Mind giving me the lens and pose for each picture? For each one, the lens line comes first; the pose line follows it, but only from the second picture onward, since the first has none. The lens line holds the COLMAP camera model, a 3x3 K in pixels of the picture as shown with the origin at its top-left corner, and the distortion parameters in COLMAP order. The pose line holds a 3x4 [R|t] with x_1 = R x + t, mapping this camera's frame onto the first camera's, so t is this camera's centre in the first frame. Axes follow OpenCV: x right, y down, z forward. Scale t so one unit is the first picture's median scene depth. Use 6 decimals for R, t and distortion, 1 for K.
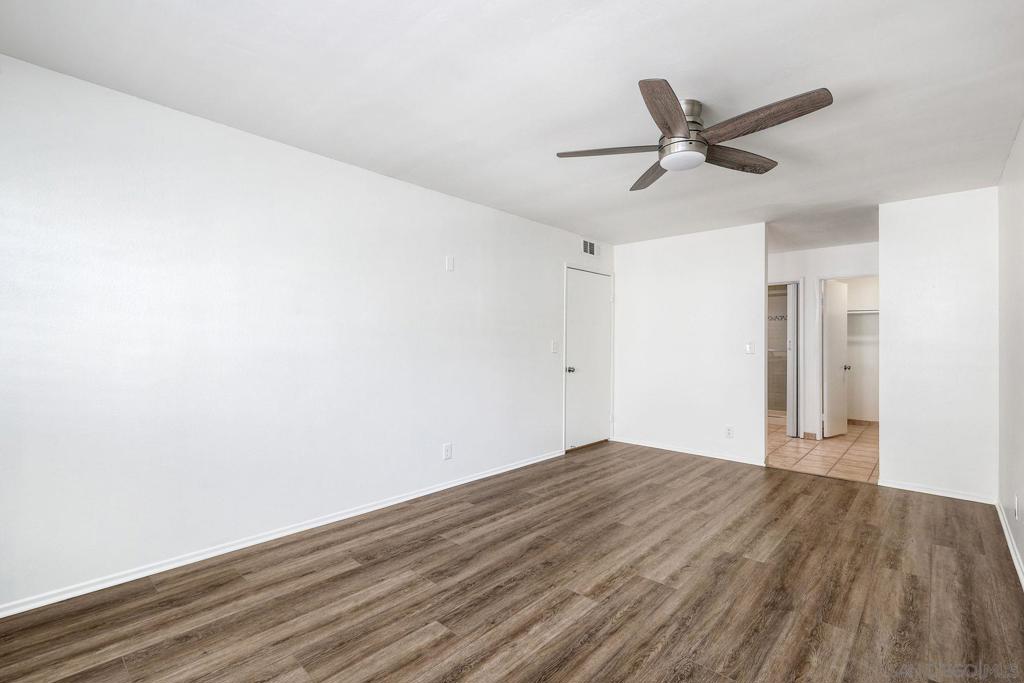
lens RADIAL K [[449.8, 0, 512.8], [0, 449.8, 338.8], [0, 0, 1]] dist [0.004073, 0.000771]
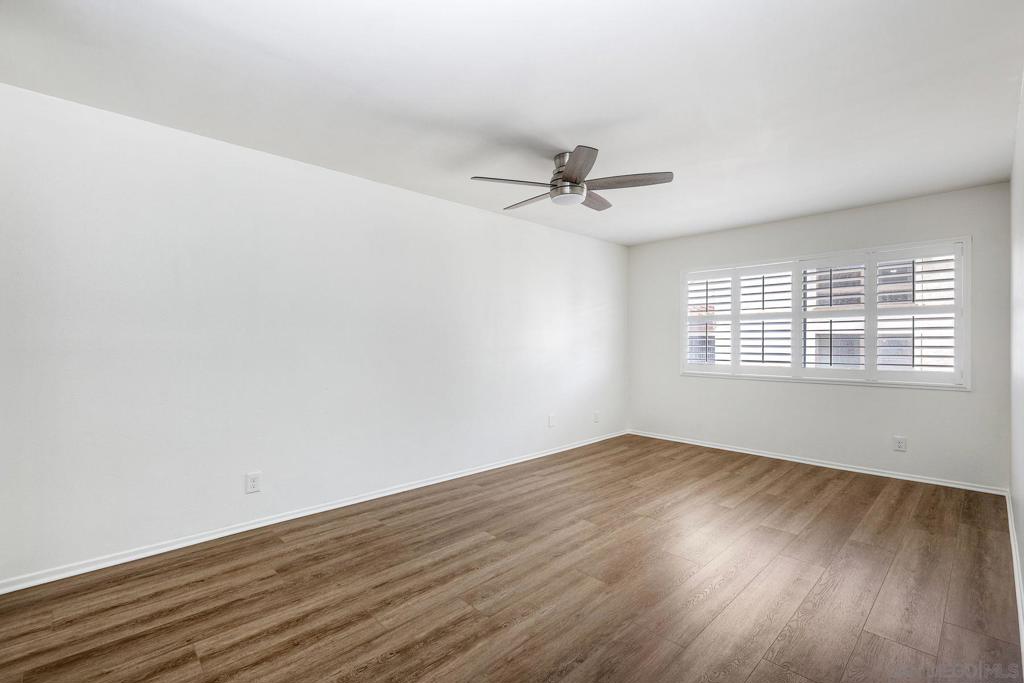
lens RADIAL K [[449.8, 0, 511.1], [0, 449.8, 340.8], [0, 0, 1]] dist [0.004073, 0.000771]
pose [[-0.998243, -0.008550, 0.058631, 0.402695], [-0.008901, 0.999944, -0.005724, 0.022960], [-0.058579, -0.006236, -0.998263, 1.999231]]
